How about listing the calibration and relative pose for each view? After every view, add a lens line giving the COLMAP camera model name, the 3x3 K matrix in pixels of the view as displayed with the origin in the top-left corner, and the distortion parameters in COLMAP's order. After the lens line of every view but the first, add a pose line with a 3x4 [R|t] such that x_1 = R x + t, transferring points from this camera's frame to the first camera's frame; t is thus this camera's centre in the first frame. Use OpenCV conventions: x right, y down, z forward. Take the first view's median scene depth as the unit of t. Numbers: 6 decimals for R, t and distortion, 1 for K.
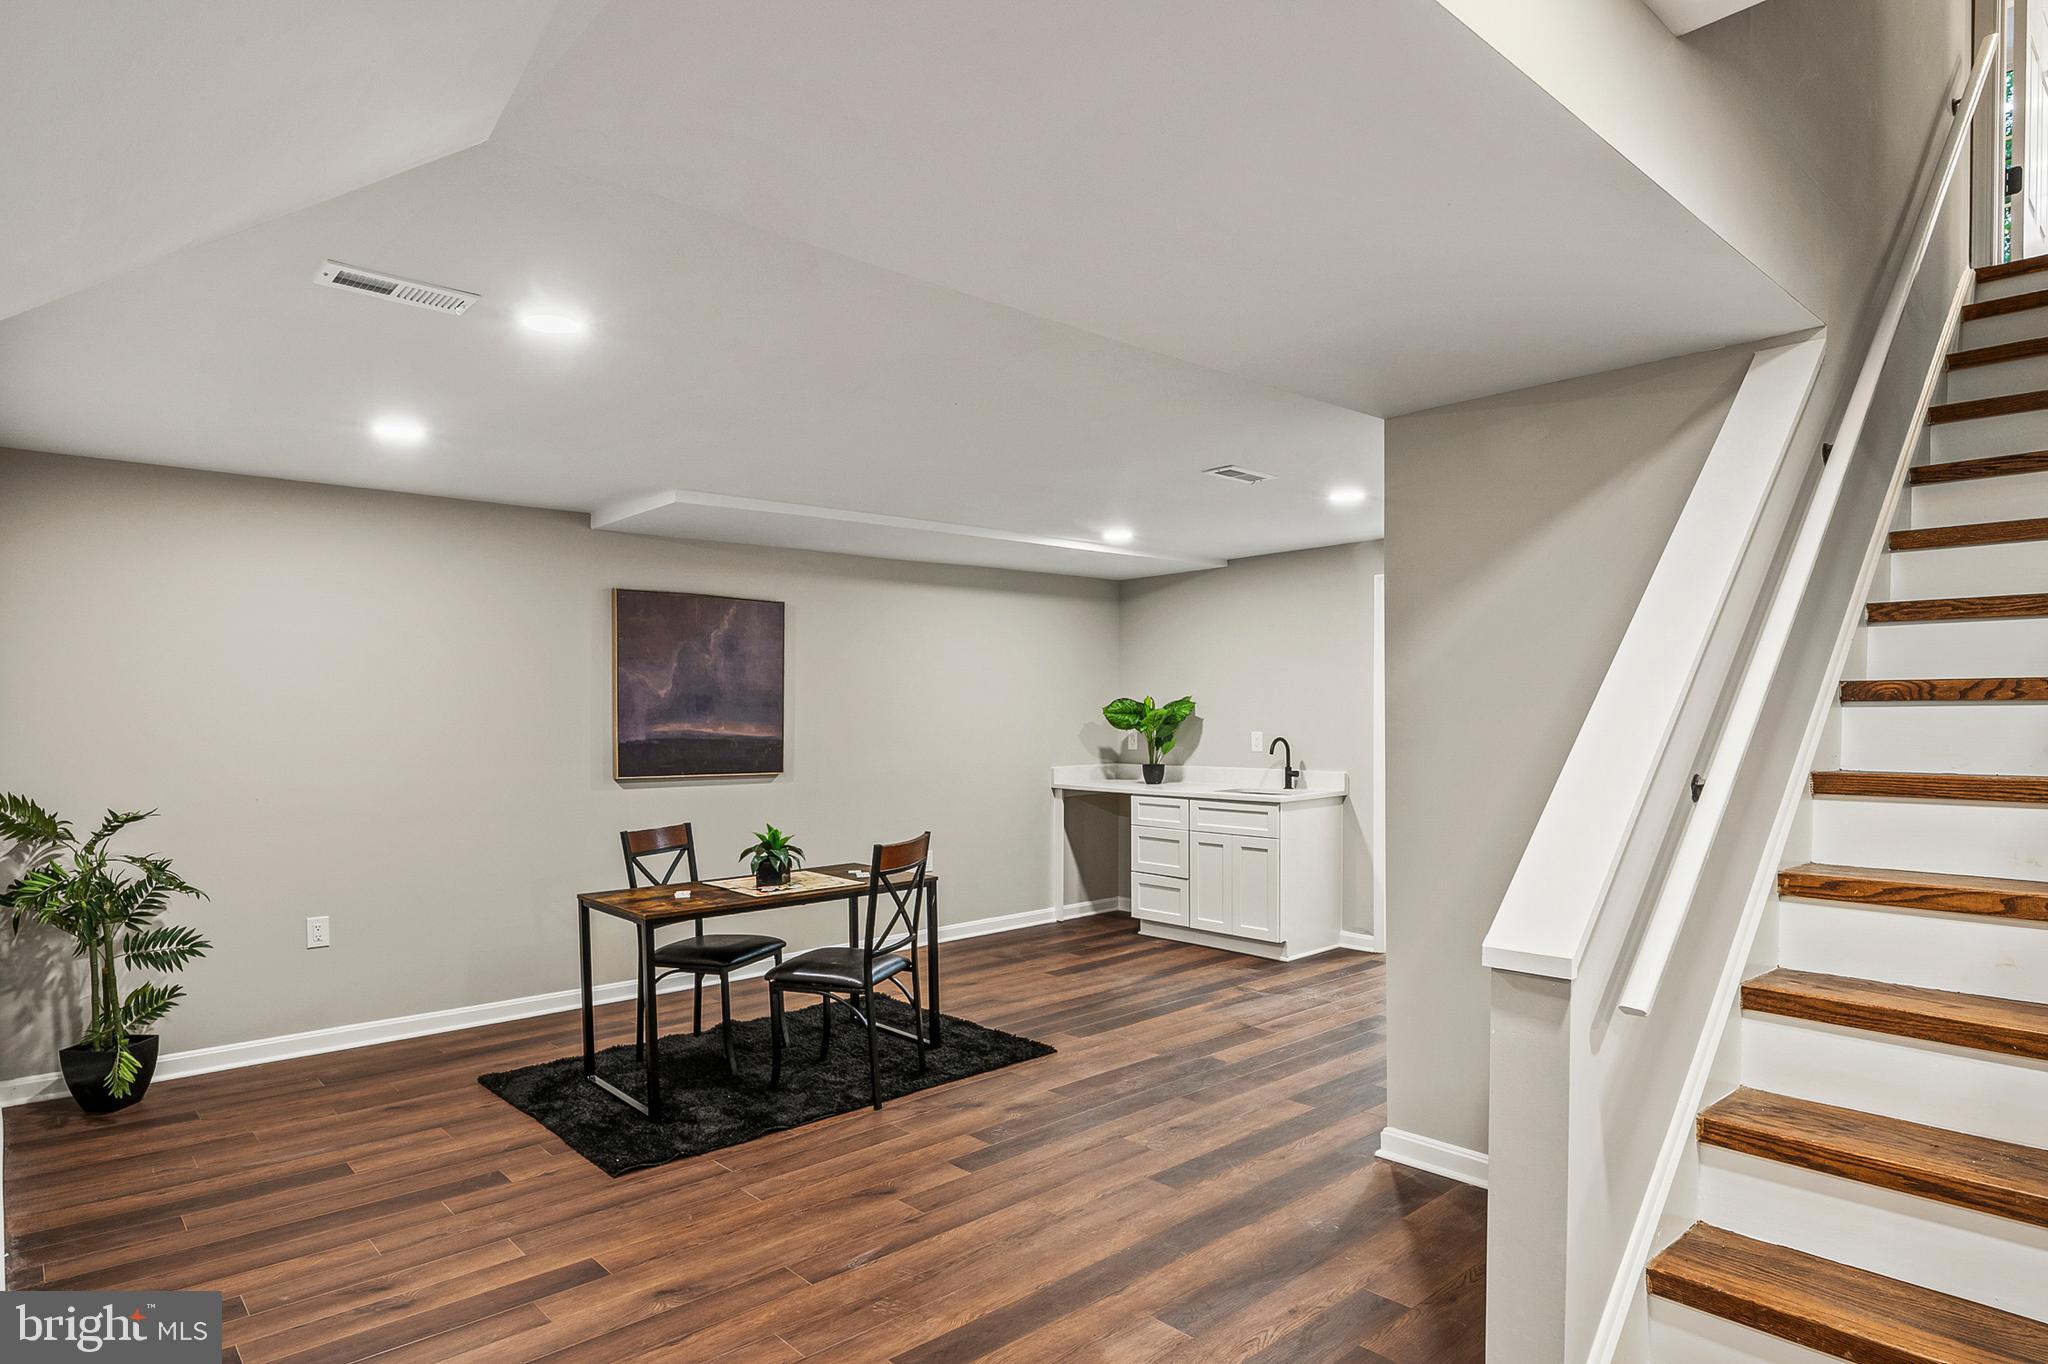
lens RADIAL K [[1123.9, 0, 1016.6], [0, 1123.9, 747.1], [0, 0, 1]] dist [0.001647, 0.000051]
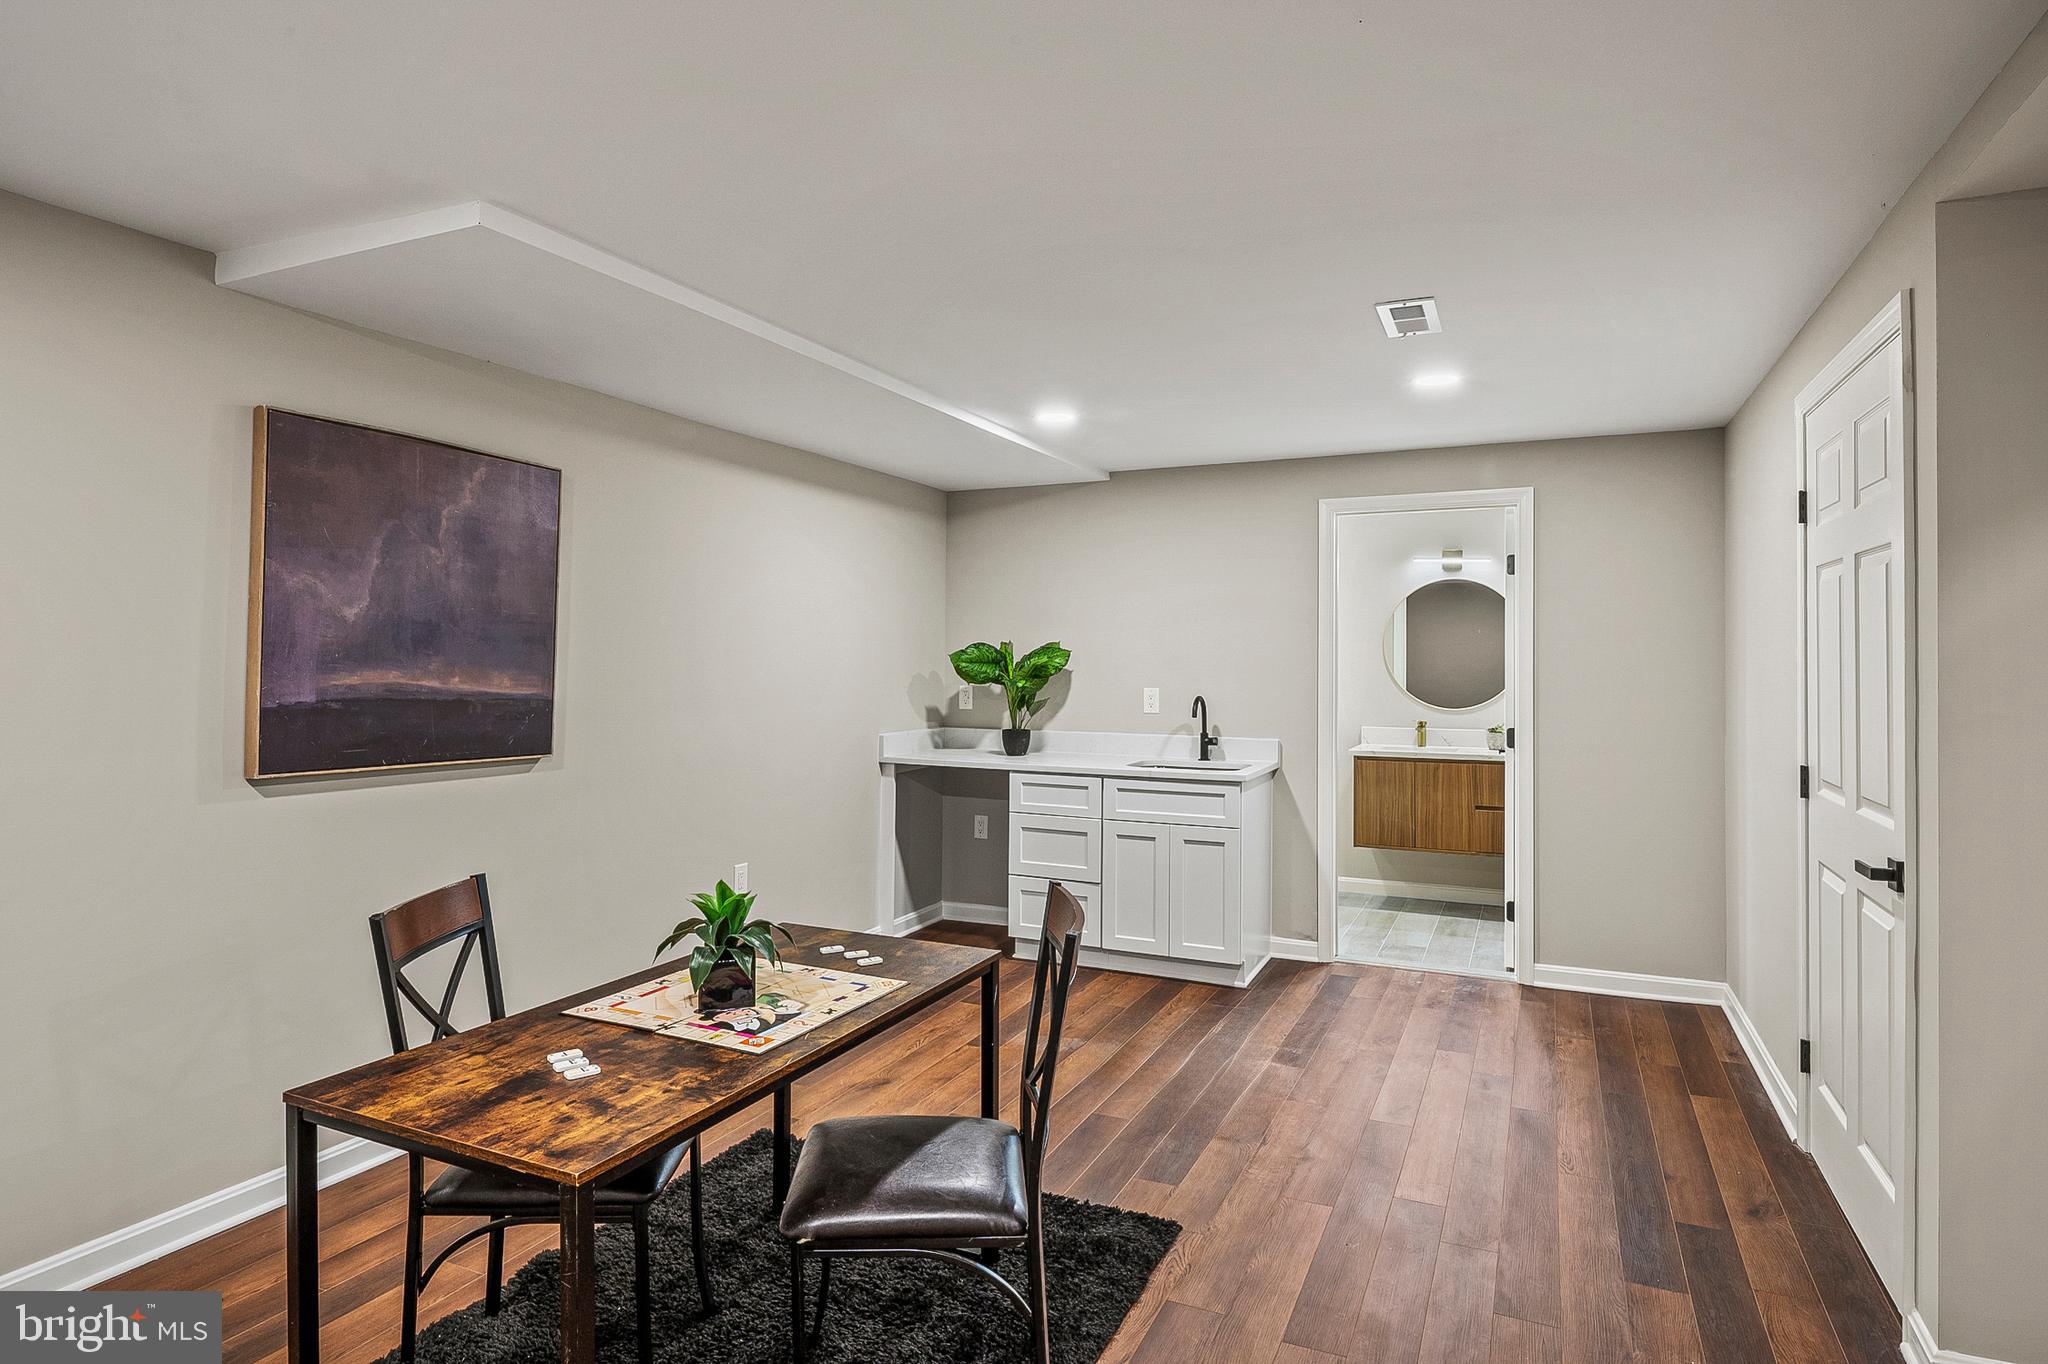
lens RADIAL K [[1119.8, 0, 1025.0], [0, 1119.8, 654.5], [0, 0, 1]] dist [-0.001328, -0.000548]
pose [[0.920497, 0.017100, 0.390374, -0.192565], [-0.002505, 0.999280, -0.037865, -0.007784], [-0.390740, 0.033877, 0.919877, 0.327602]]
